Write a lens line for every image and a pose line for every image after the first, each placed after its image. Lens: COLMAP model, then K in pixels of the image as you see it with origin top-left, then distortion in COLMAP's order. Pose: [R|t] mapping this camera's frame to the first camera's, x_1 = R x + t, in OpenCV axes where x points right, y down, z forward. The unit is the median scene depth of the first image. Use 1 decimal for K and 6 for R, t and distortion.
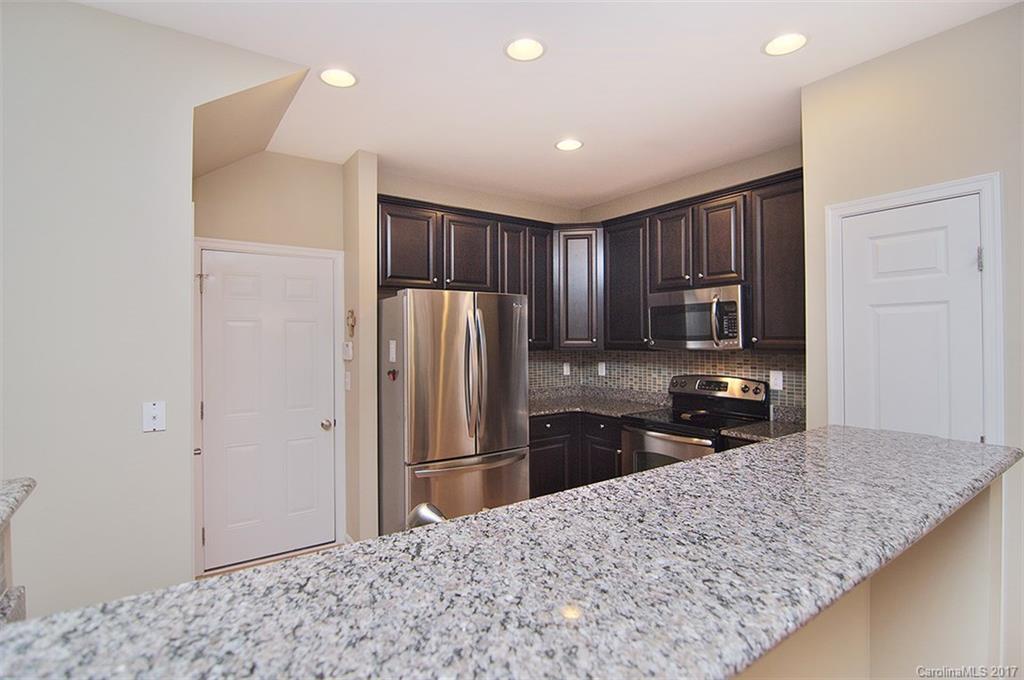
lens RADIAL K [[506.7, 0, 504.1], [0, 506.7, 338.9], [0, 0, 1]] dist [-0.005162, -0.001242]
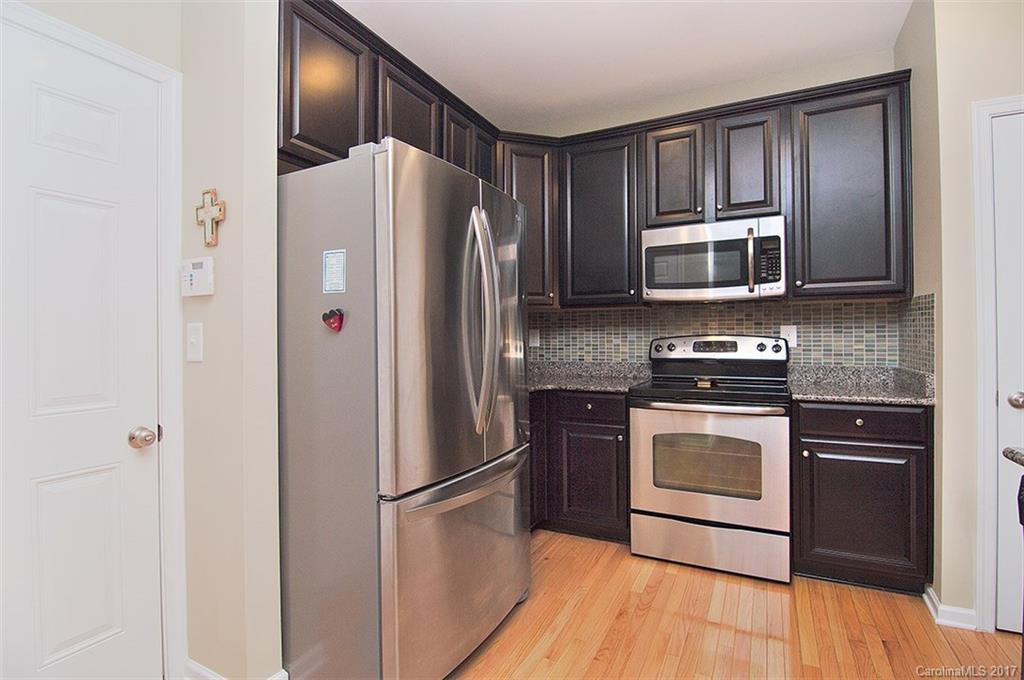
lens RADIAL K [[506.7, 0, 512.4], [0, 506.7, 335.2], [0, 0, 1]] dist [-0.005162, -0.001242]
pose [[0.874648, 0.003499, 0.484746, -0.296598], [0.002199, 0.999935, -0.011185, 0.088947], [-0.484754, 0.010849, 0.874583, 0.473436]]
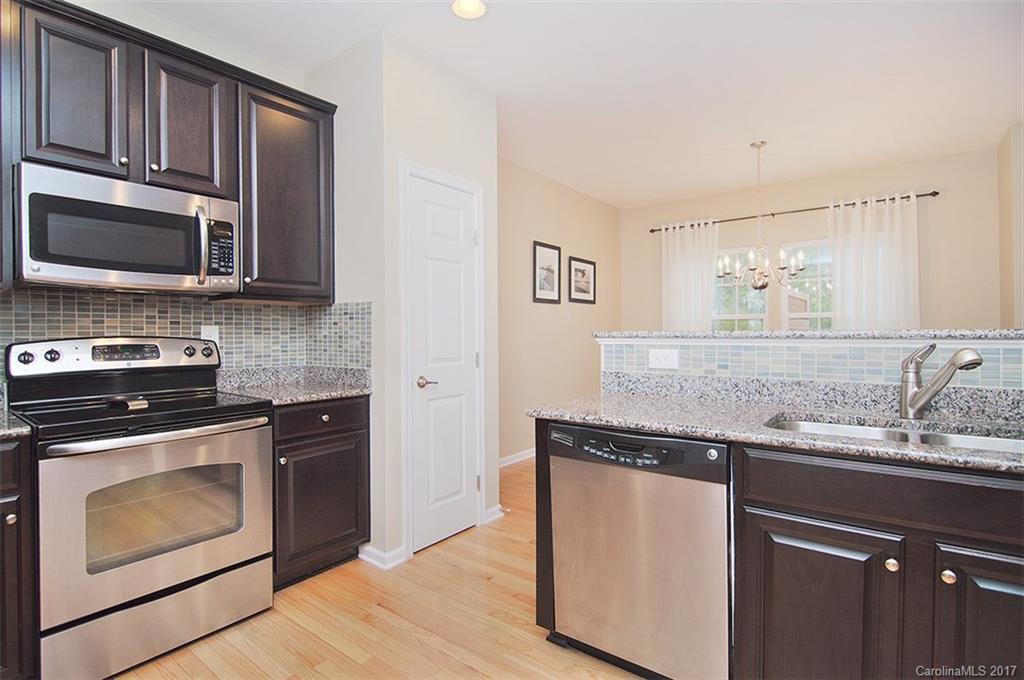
lens RADIAL K [[506.7, 0, 510.9], [0, 506.7, 339.1], [0, 0, 1]] dist [-0.005162, -0.001242]
pose [[-0.307737, -0.003404, 0.951465, -0.325701], [0.011792, 0.999903, 0.007391, 0.083720], [-0.951398, 0.013494, -0.307667, 0.806638]]
